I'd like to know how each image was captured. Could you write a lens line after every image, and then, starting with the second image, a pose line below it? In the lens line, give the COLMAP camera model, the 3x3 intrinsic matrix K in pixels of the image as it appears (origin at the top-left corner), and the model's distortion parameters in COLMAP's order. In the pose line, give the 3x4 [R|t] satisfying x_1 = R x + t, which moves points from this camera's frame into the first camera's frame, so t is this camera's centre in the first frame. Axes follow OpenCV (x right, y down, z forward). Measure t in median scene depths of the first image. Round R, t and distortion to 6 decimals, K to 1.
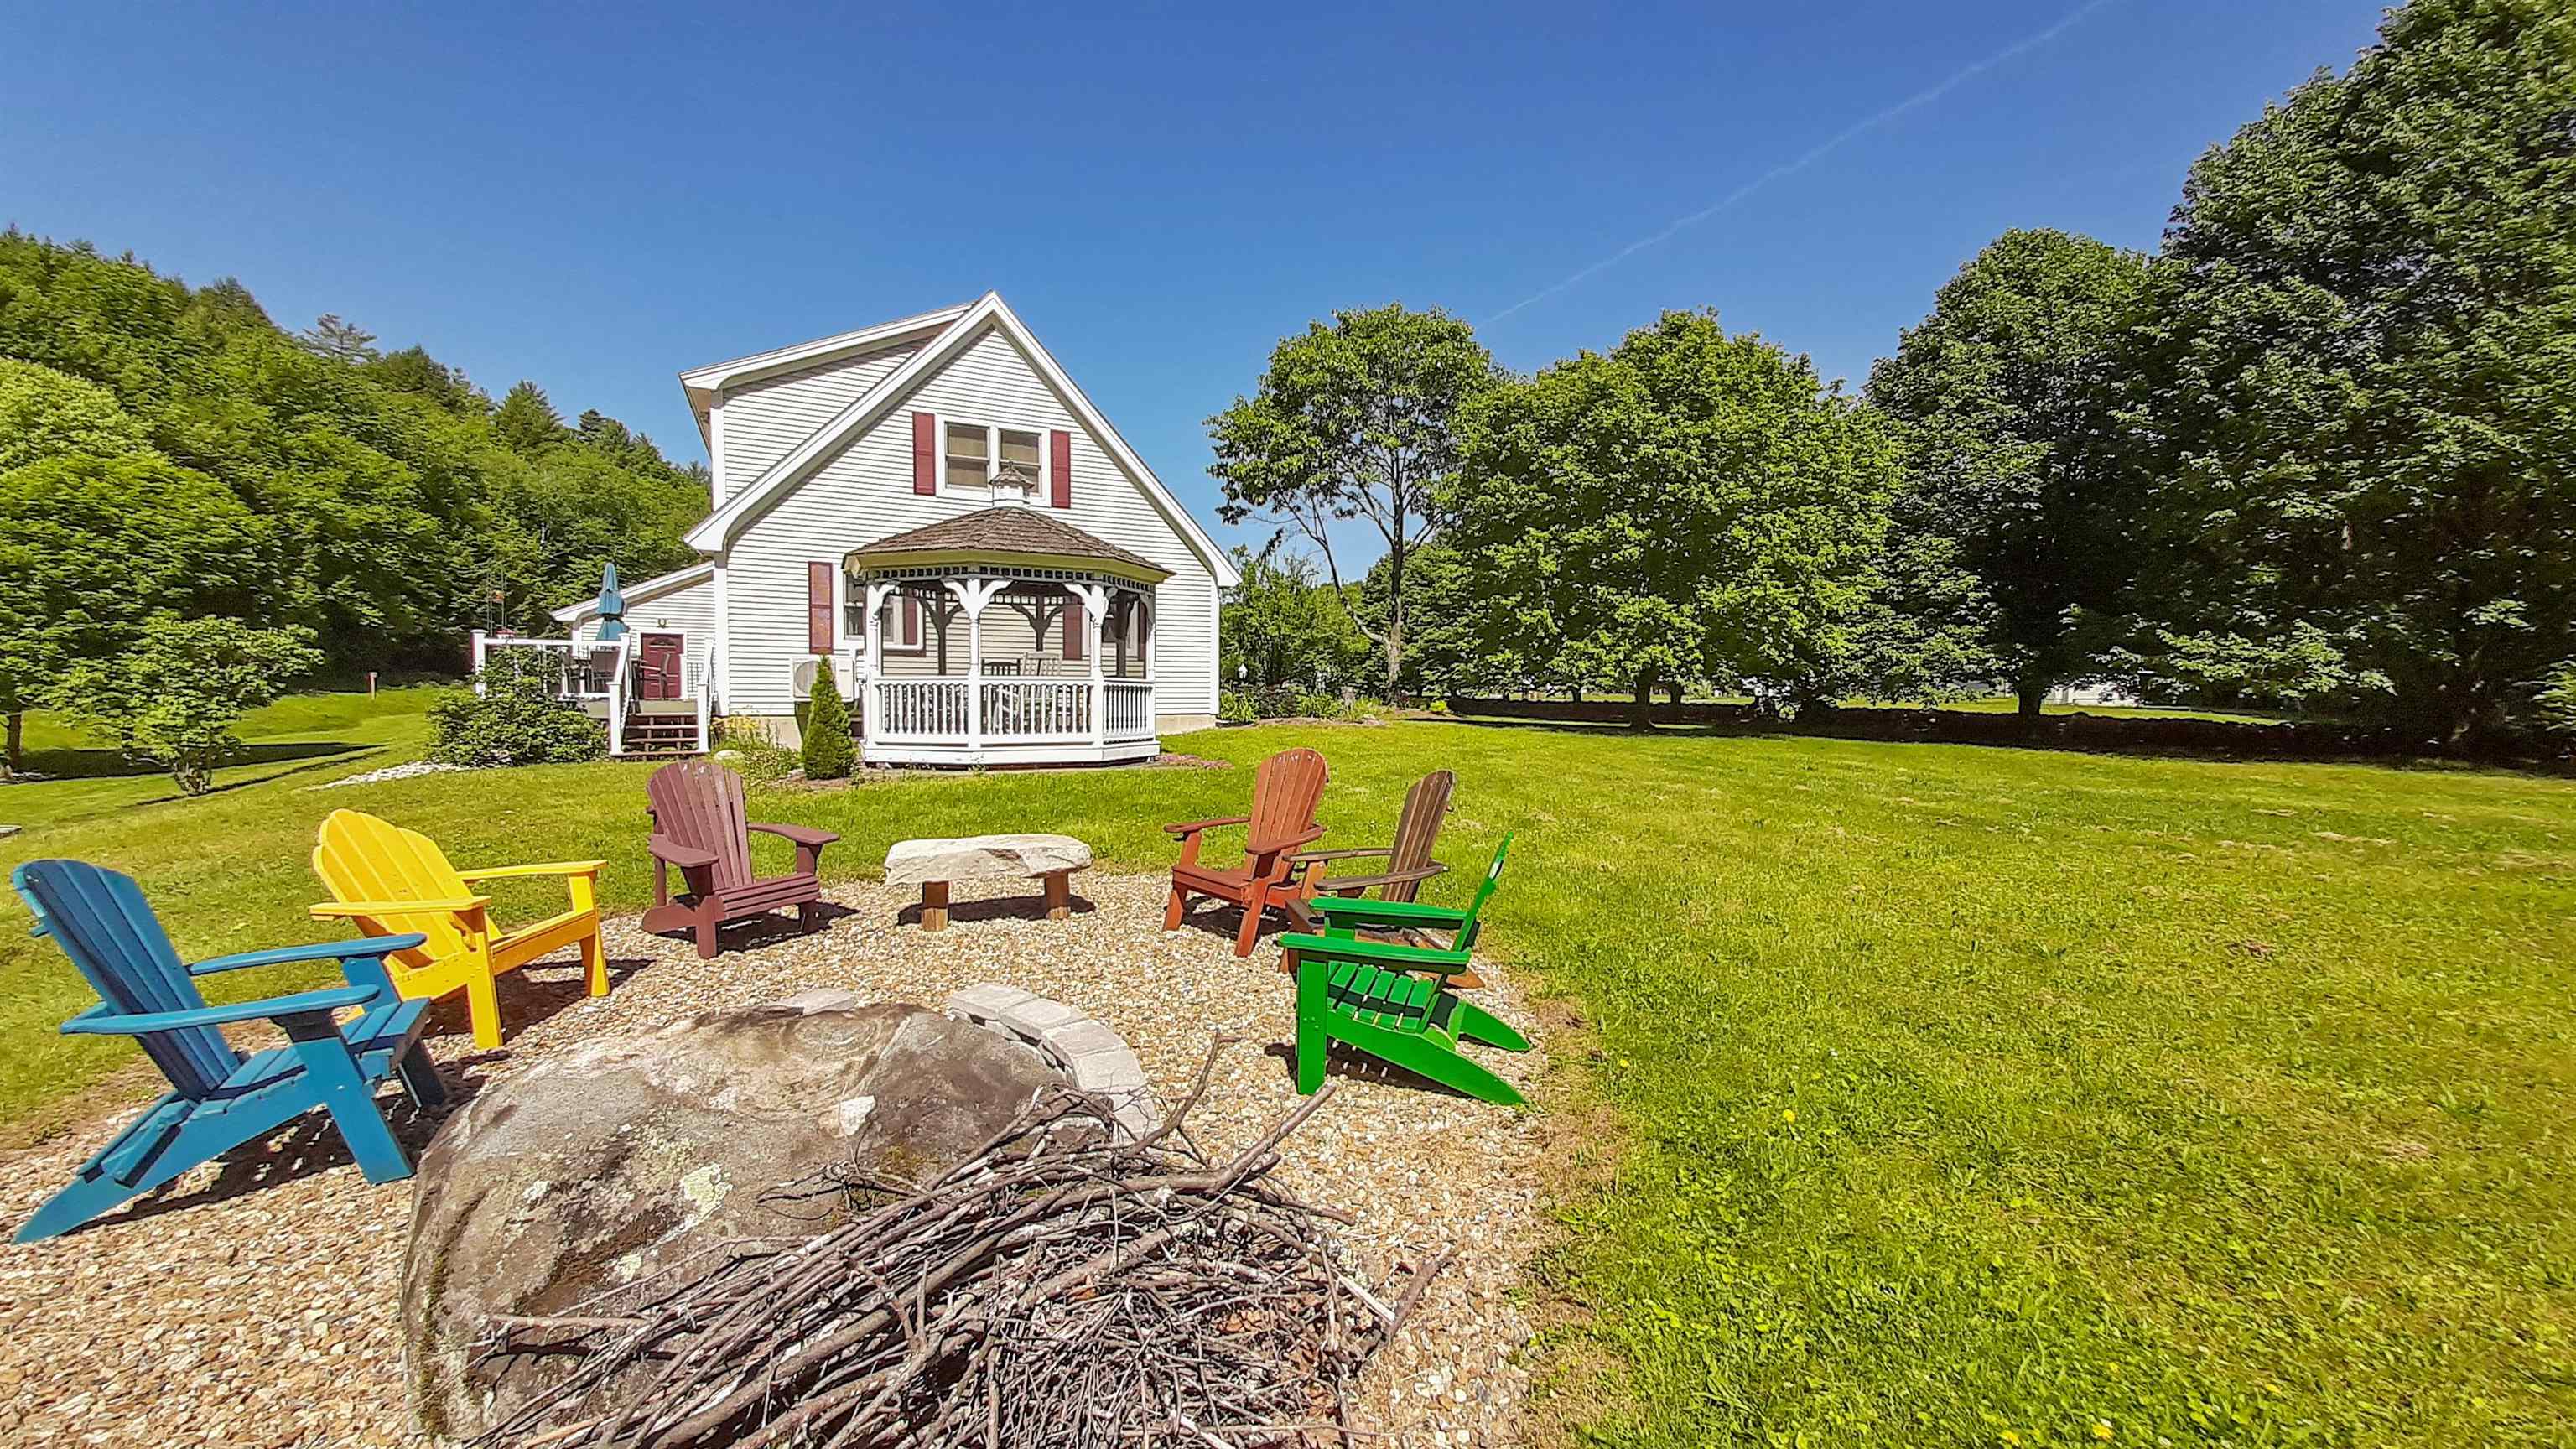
lens RADIAL K [[983.8, 0, 1343.4], [0, 983.8, 722.5], [0, 0, 1]] dist [-0.000003, -0.003401]
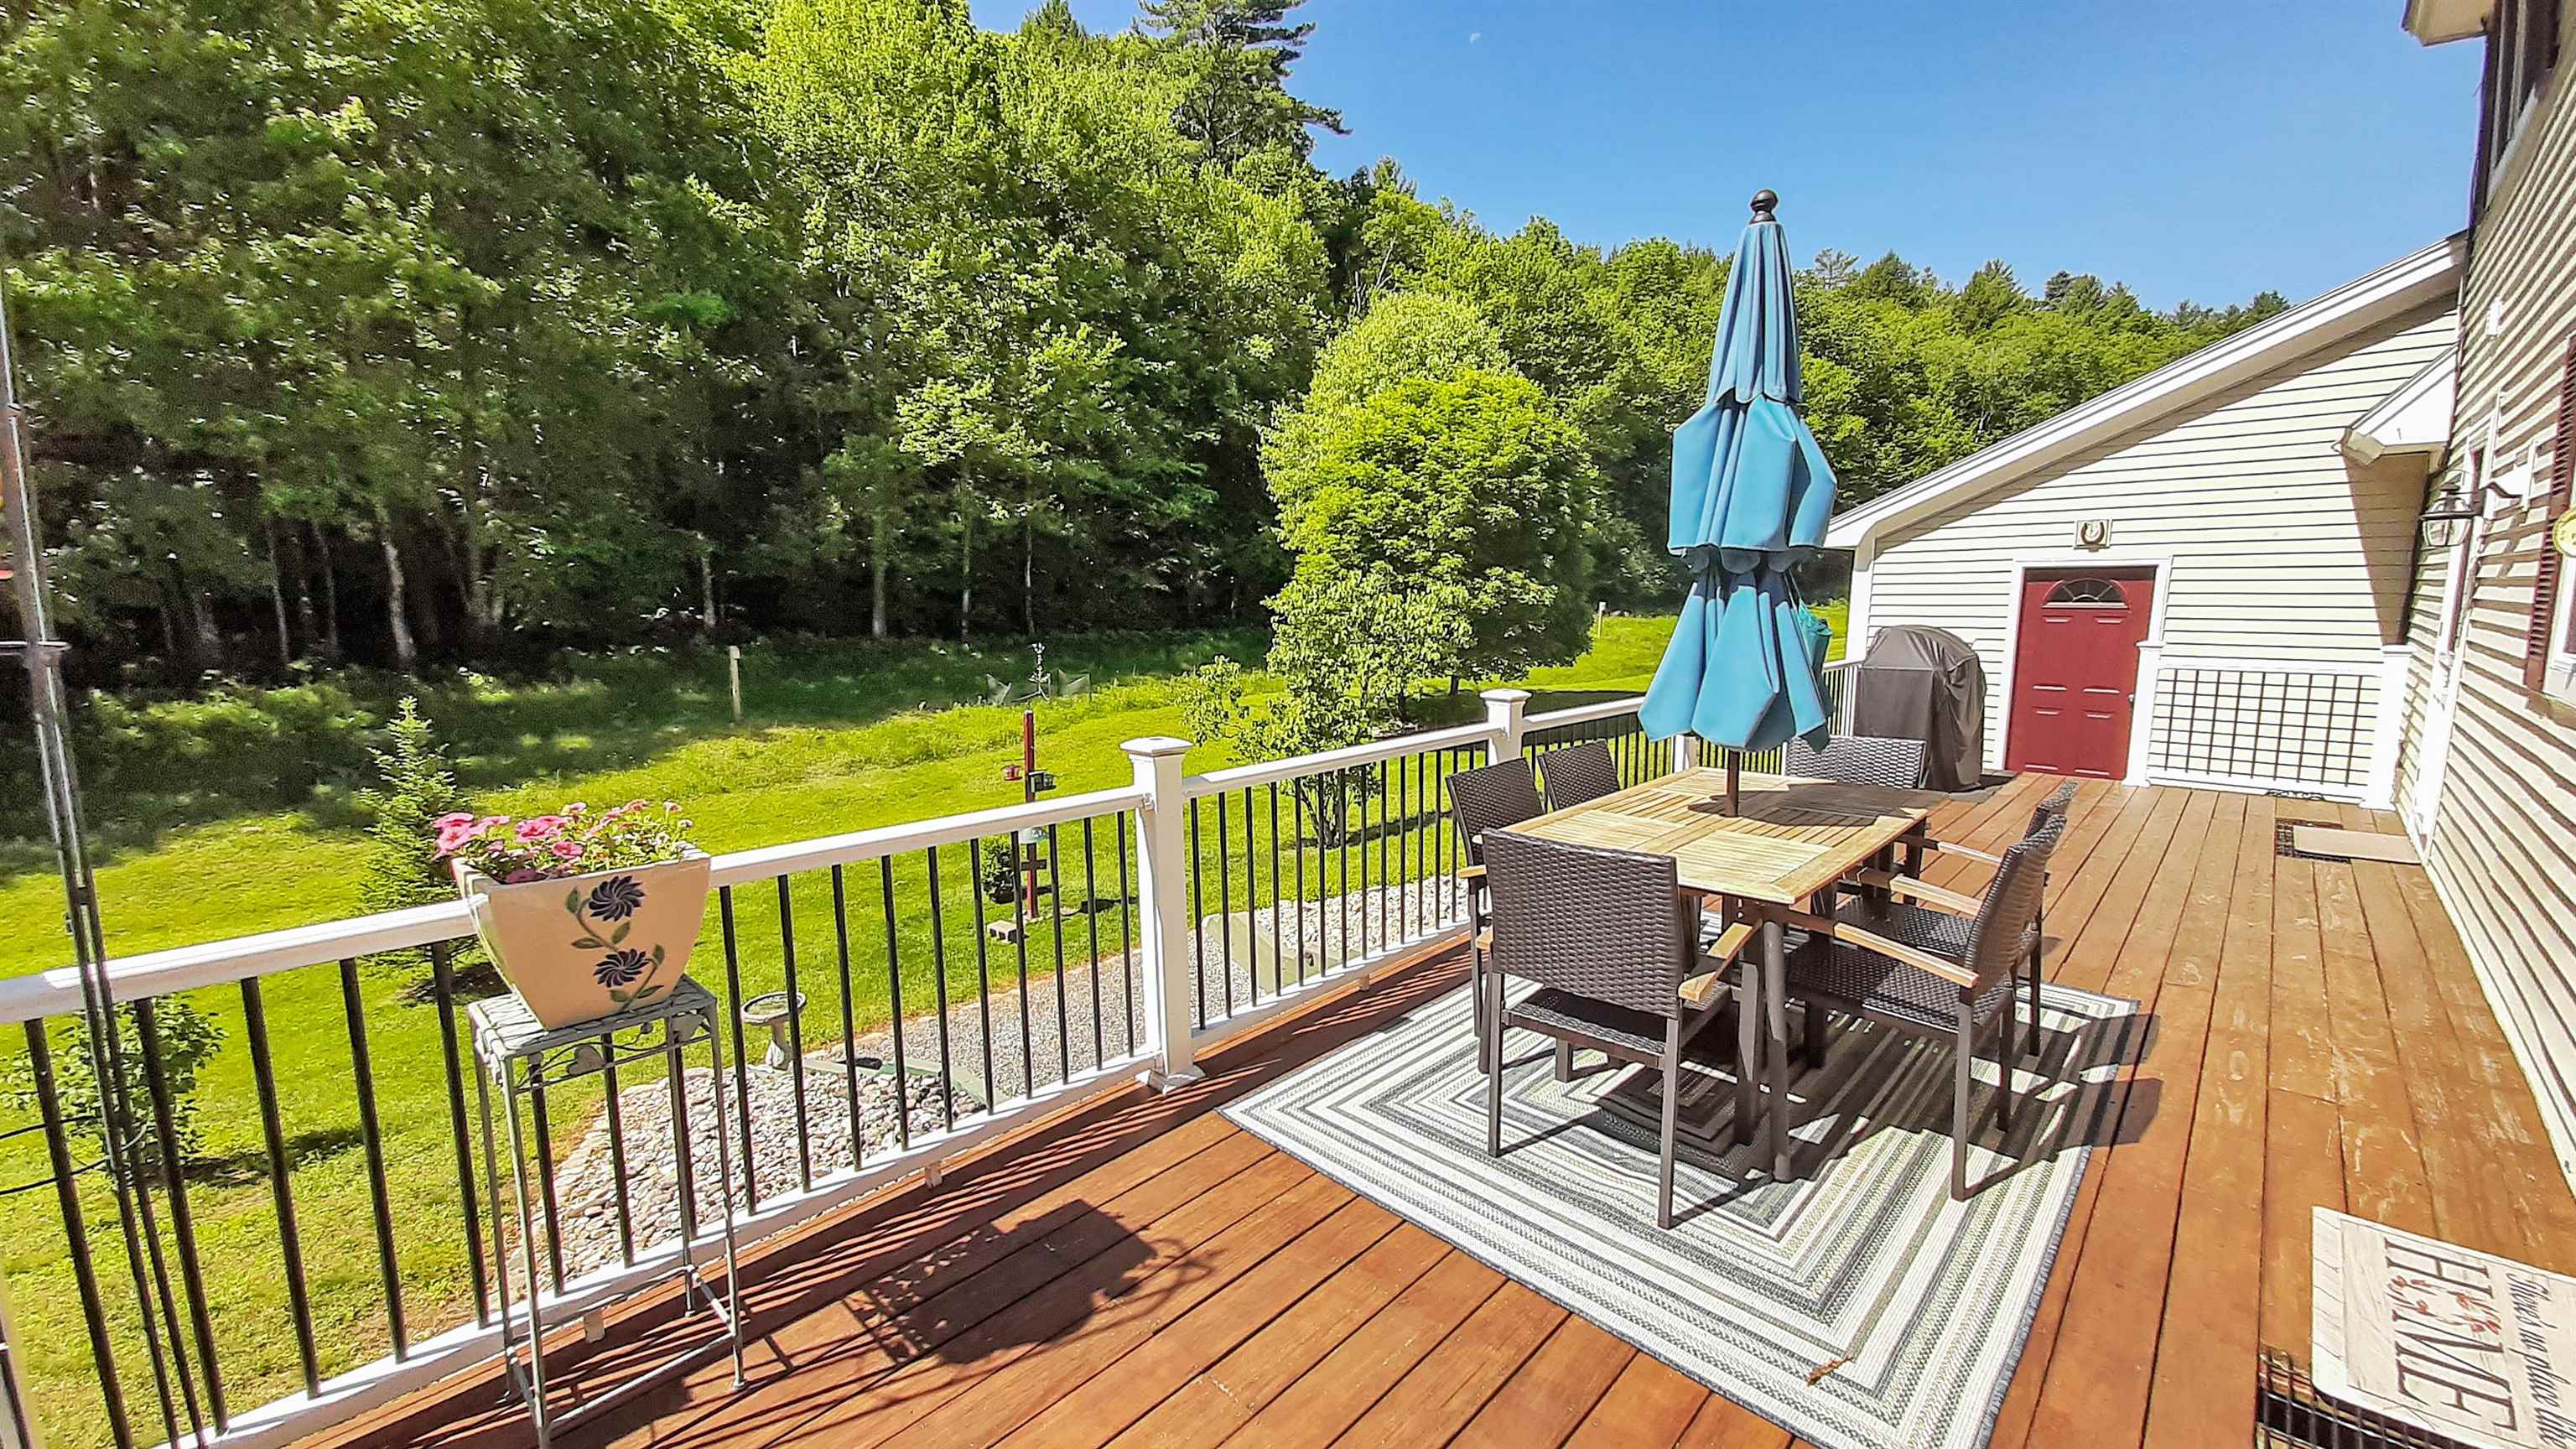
lens RADIAL K [[1004.1, 0, 1303.2], [0, 1004.1, 745.6], [0, 0, 1]] dist [0.035943, -0.008582]
pose [[0.302586, 0.135837, -0.943393, -0.154356], [-0.021014, 0.990502, 0.135880, -0.025347], [0.952890, -0.021291, 0.302567, 0.225454]]
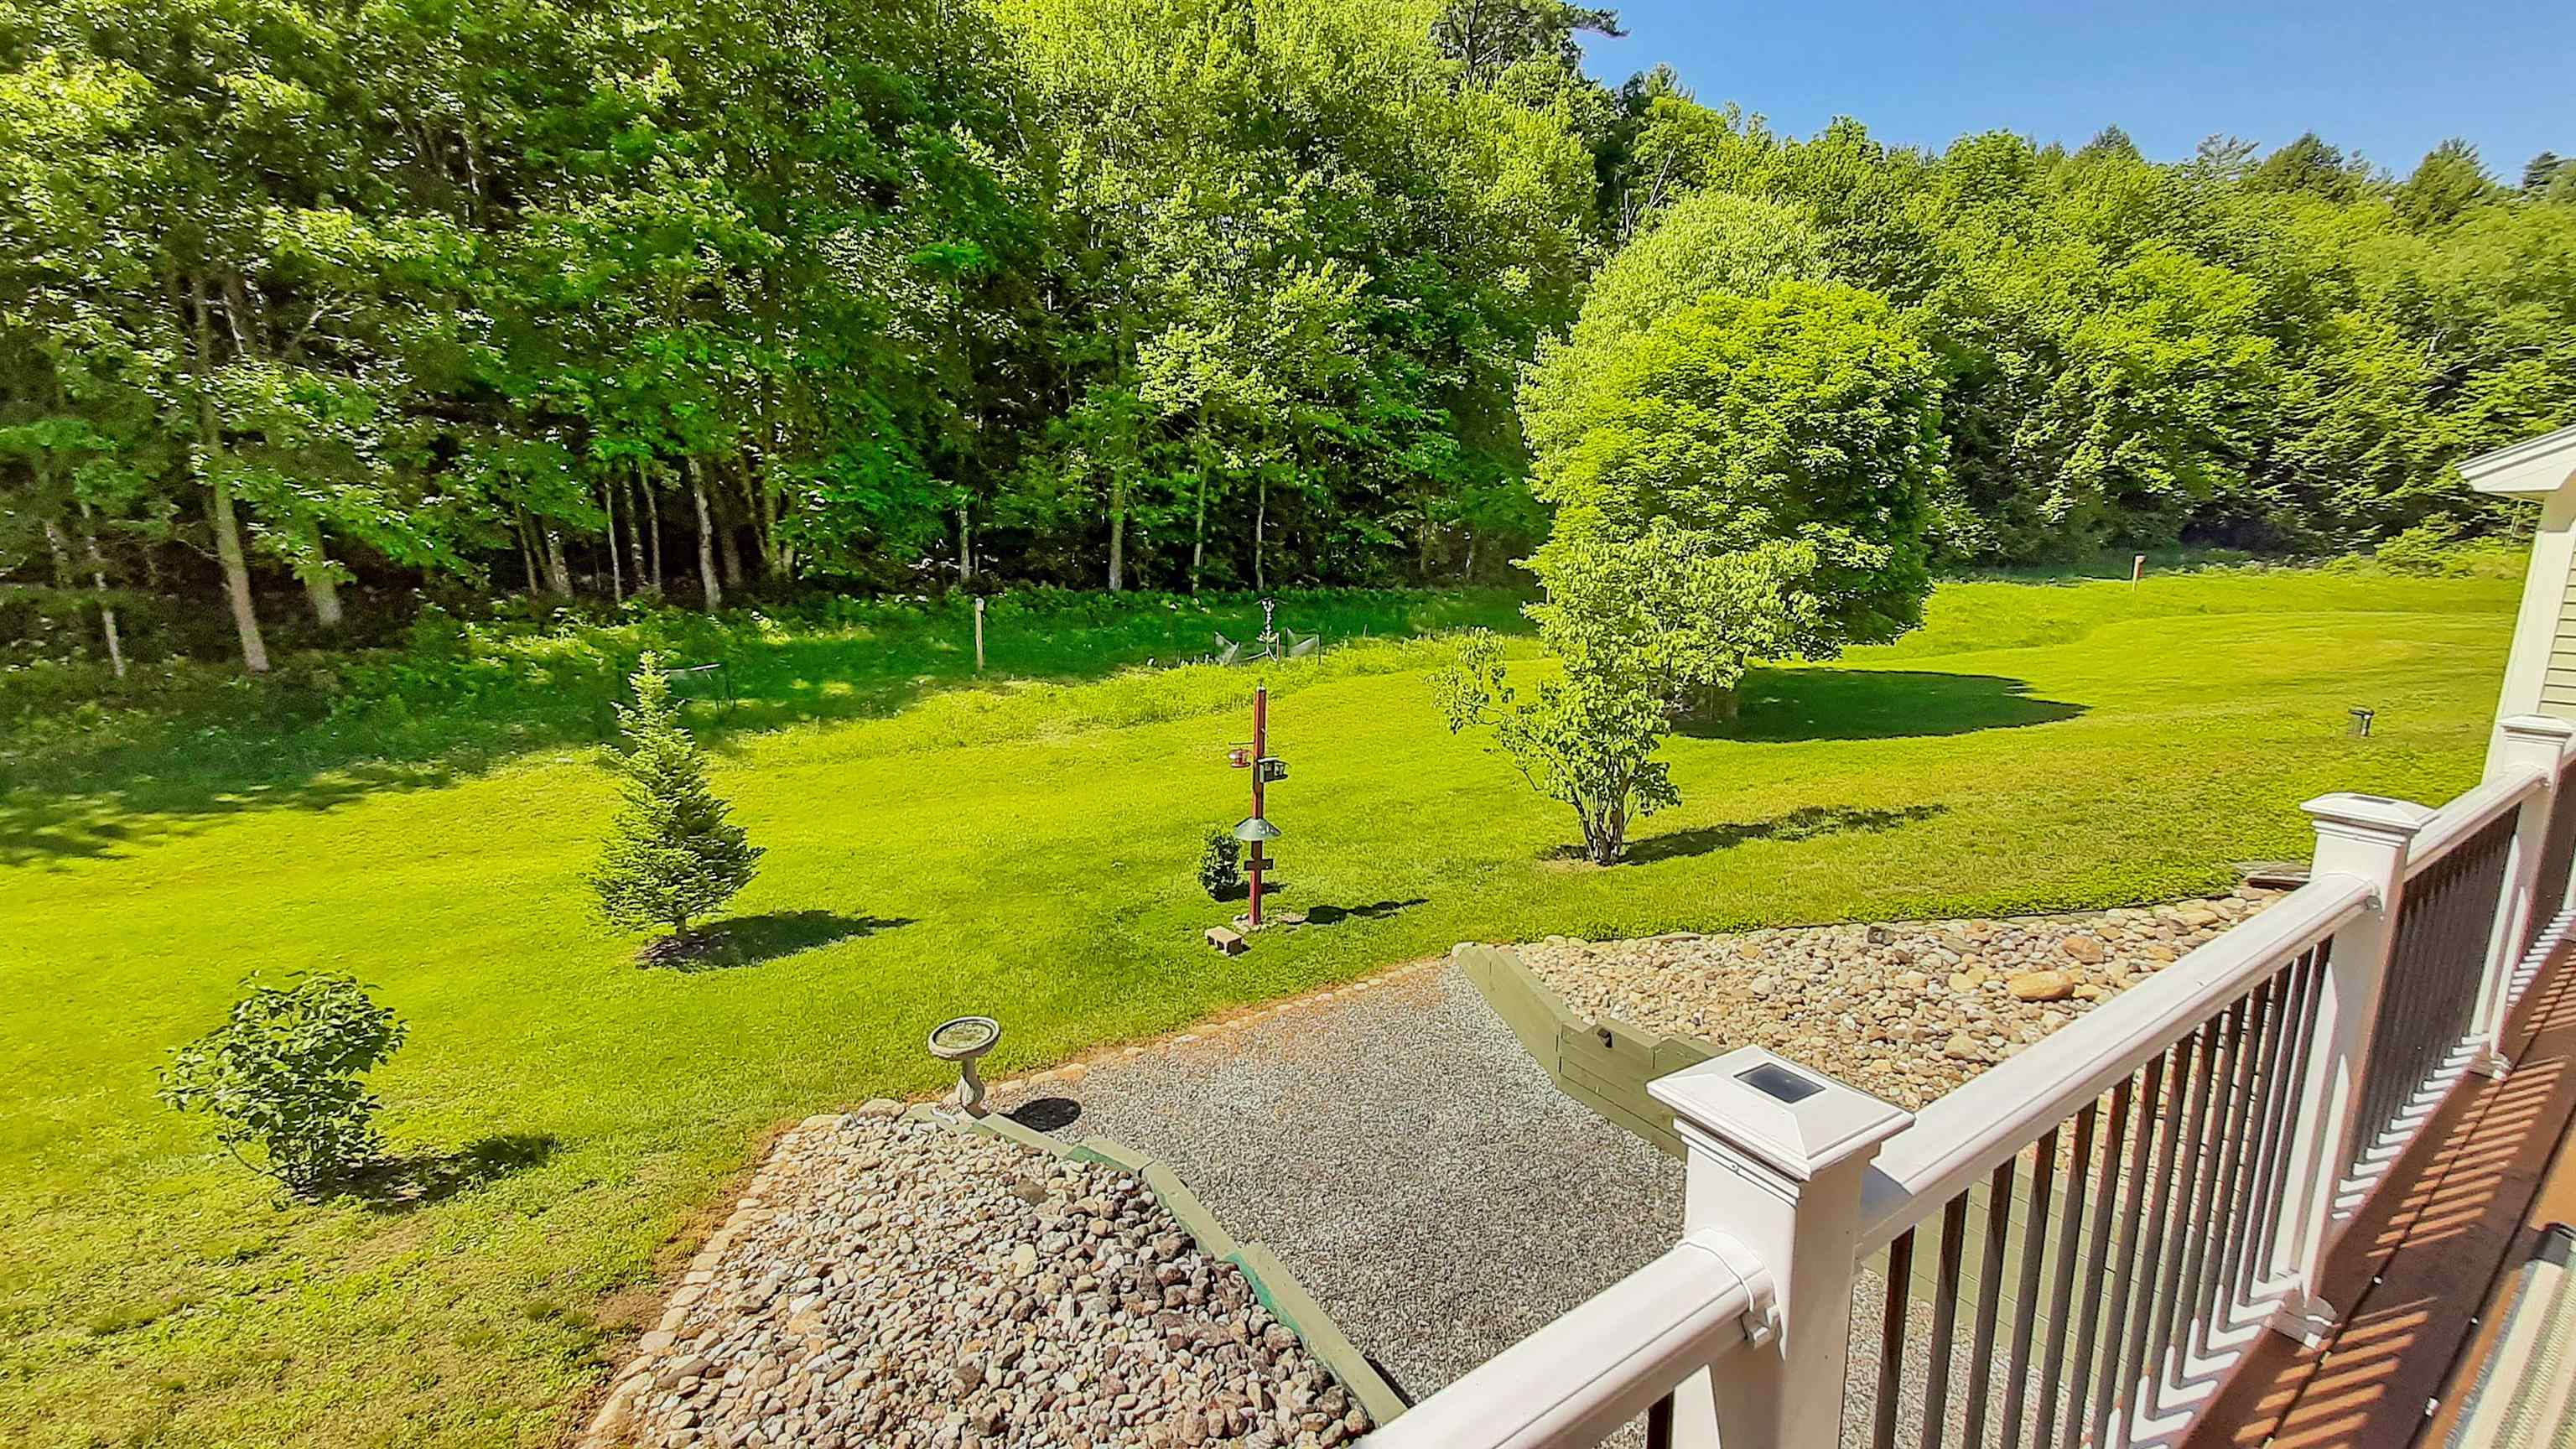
lens RADIAL K [[1000.5, 0, 1296.3], [0, 1000.5, 746.6], [0, 0, 1]] dist [0.051216, -0.020205]
pose [[0.084544, 0.188016, -0.978520, -0.184676], [-0.036803, 0.981956, 0.185496, -0.026052], [0.995740, 0.020330, 0.089938, 0.224960]]
